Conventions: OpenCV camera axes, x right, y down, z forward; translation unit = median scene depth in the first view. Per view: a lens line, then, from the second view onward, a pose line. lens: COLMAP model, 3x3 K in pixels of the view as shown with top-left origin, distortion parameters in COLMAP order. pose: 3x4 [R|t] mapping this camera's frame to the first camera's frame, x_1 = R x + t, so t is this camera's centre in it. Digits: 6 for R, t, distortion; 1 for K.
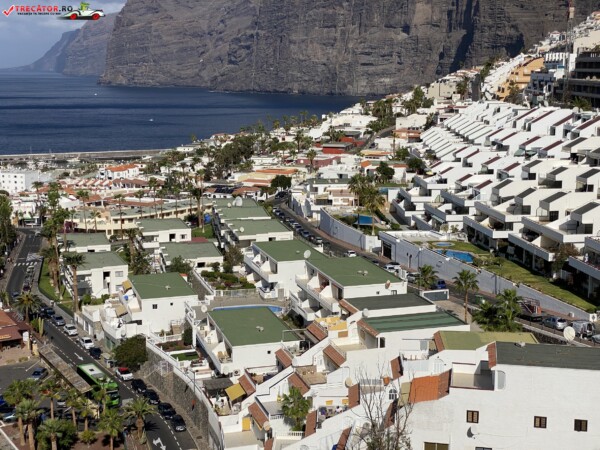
lens RADIAL K [[895.0, 0, 302.3], [0, 895.0, 213.3], [0, 0, 1]] dist [0.122894, -0.029161]
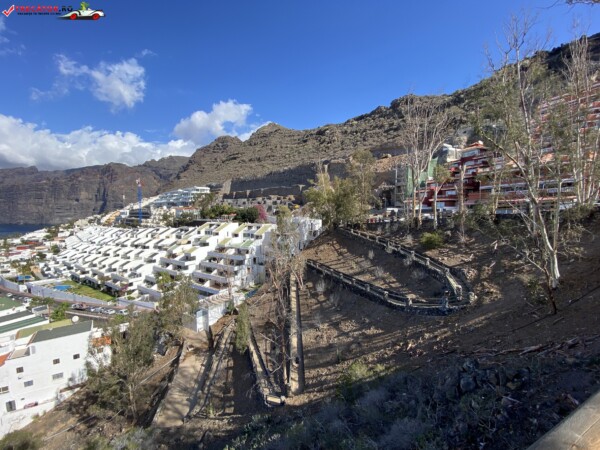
lens RADIAL K [[243.4, 0, 297.4], [0, 243.4, 224.4], [0, 0, 1]] dist [0.030321, -0.024947]
pose [[0.671180, -0.035996, 0.740420, 0.090734], [0.121416, 0.990670, -0.061900, -0.005194], [-0.731284, 0.131445, 0.669288, 0.020581]]
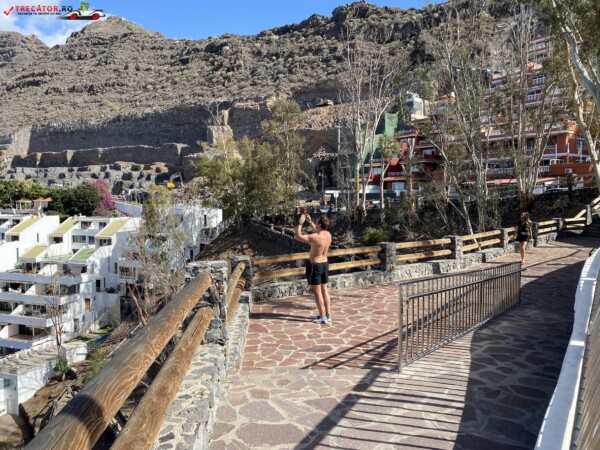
lens RADIAL K [[459.2, 0, 292.7], [0, 459.2, 218.1], [0, 0, 1]] dist [0.030188, -0.023870]
pose [[0.452822, -0.045662, 0.890431, 0.048510], [0.144073, 0.989310, -0.022534, -0.004354], [-0.879884, 0.138491, 0.454560, -0.003584]]
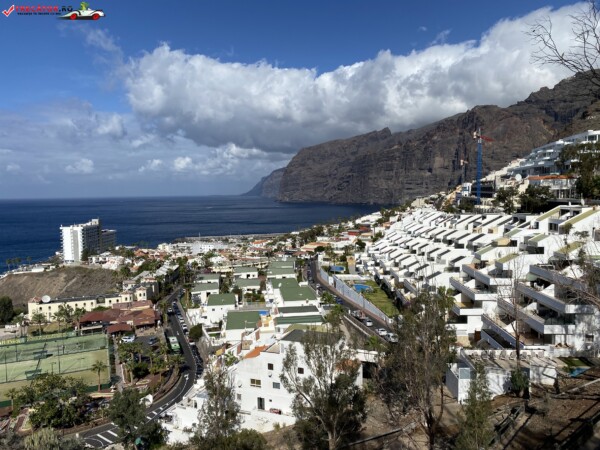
lens RADIAL K [[456.7, 0, 296.7], [0, 456.7, 225.3], [0, 0, 1]] dist [0.073014, -0.108644]
pose [[0.983115, -0.003298, -0.182959, 0.174909], [-0.012701, 0.996197, -0.086203, -0.000252], [0.182548, 0.087071, 0.979334, -0.006625]]
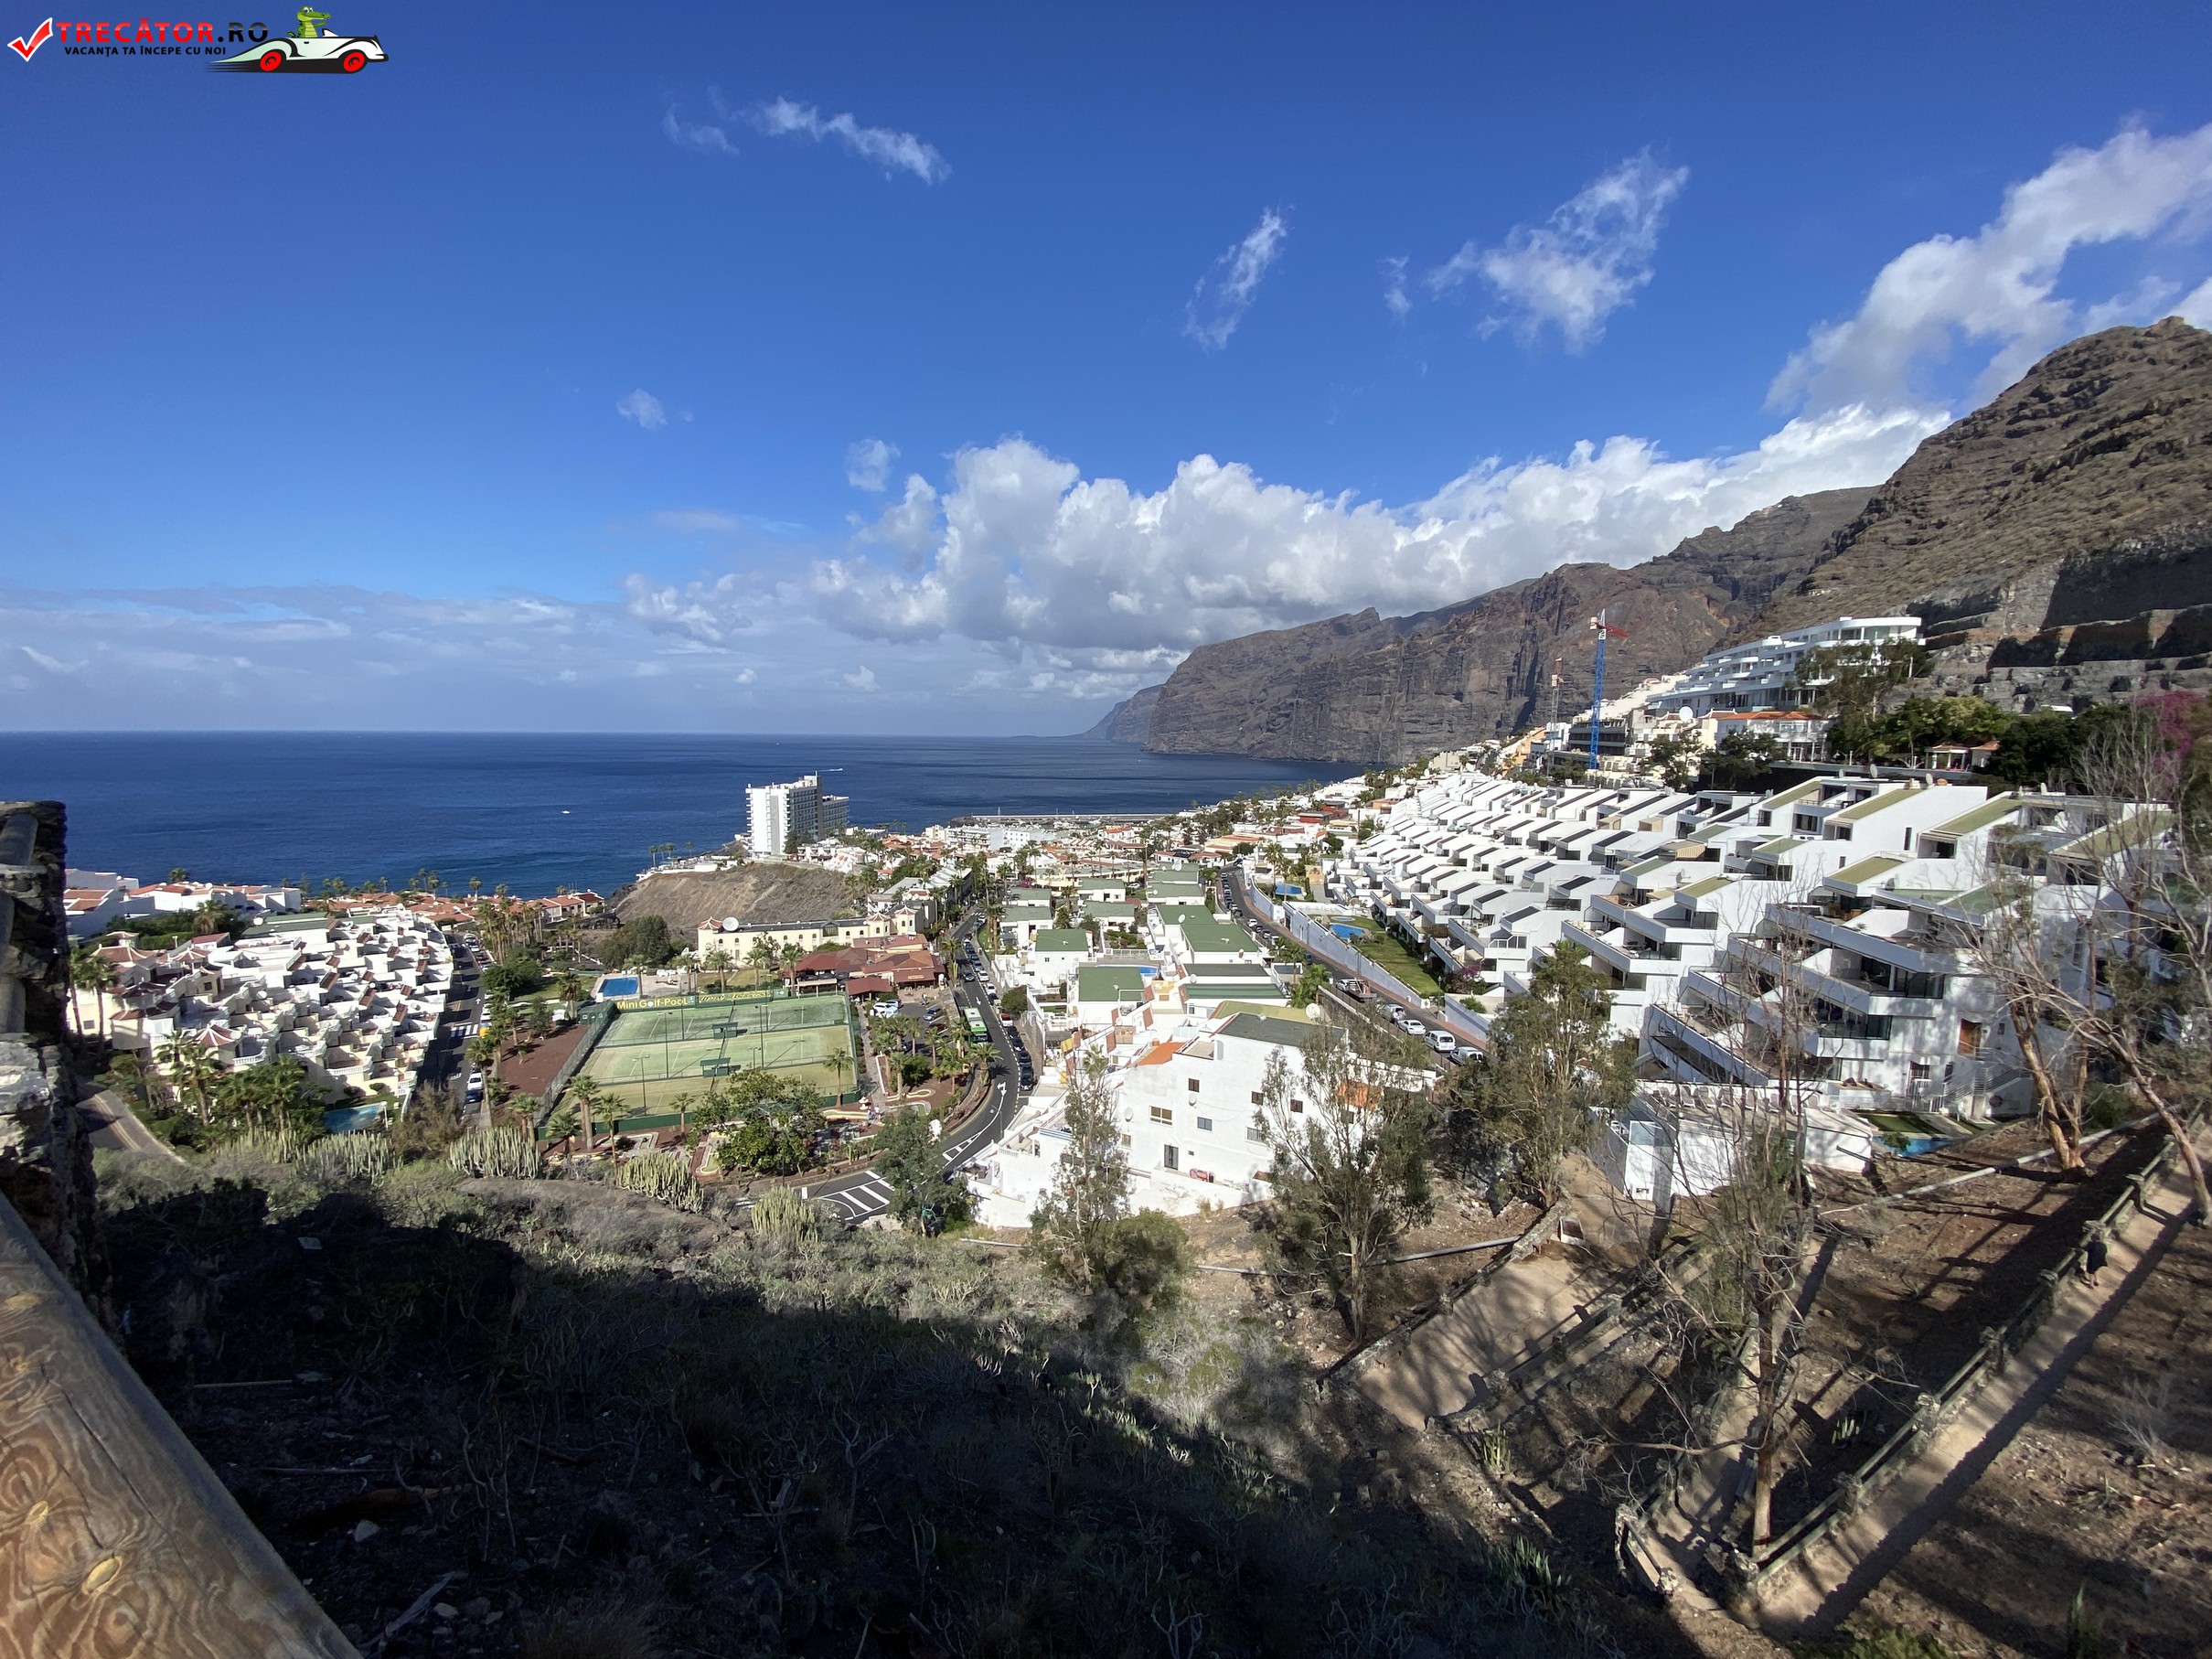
lens RADIAL K [[890.3, 0, 1098.9], [0, 890.3, 830.0], [0, 0, 1]] dist [0.034434, -0.026932]
pose [[0.962066, 0.037603, -0.270211, 0.138308], [-0.052170, 0.997535, -0.046928, -0.001801], [0.267781, 0.059245, 0.961657, 0.003958]]
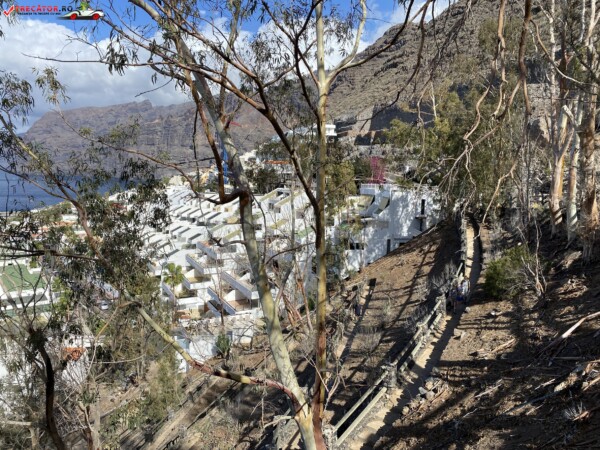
lens RADIAL K [[457.9, 0, 295.6], [0, 457.9, 220.3], [0, 0, 1]] dist [0.038153, -0.028901]
pose [[0.950294, -0.015433, 0.310972, 0.204593], [0.029695, 0.998710, -0.041179, -0.003048], [-0.309936, 0.048367, 0.949526, -0.021634]]
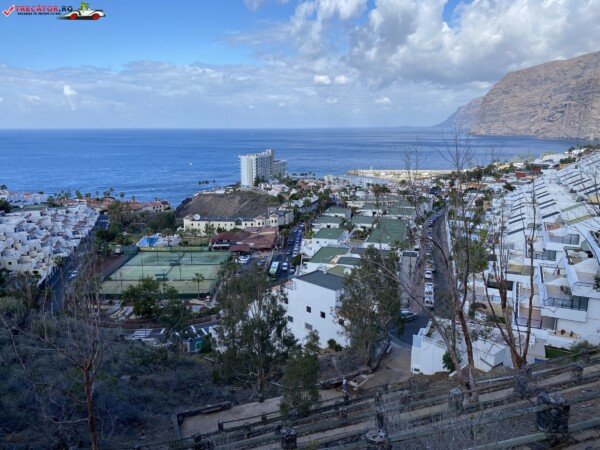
lens RADIAL K [[454.8, 0, 291.7], [0, 454.8, 225.4], [0, 0, 1]] dist [0.063389, -0.074136]
pose [[0.825130, 0.116179, -0.552868, 0.308755], [-0.085773, 0.993044, 0.080664, -0.014786], [0.558394, -0.019137, 0.829355, 0.052611]]
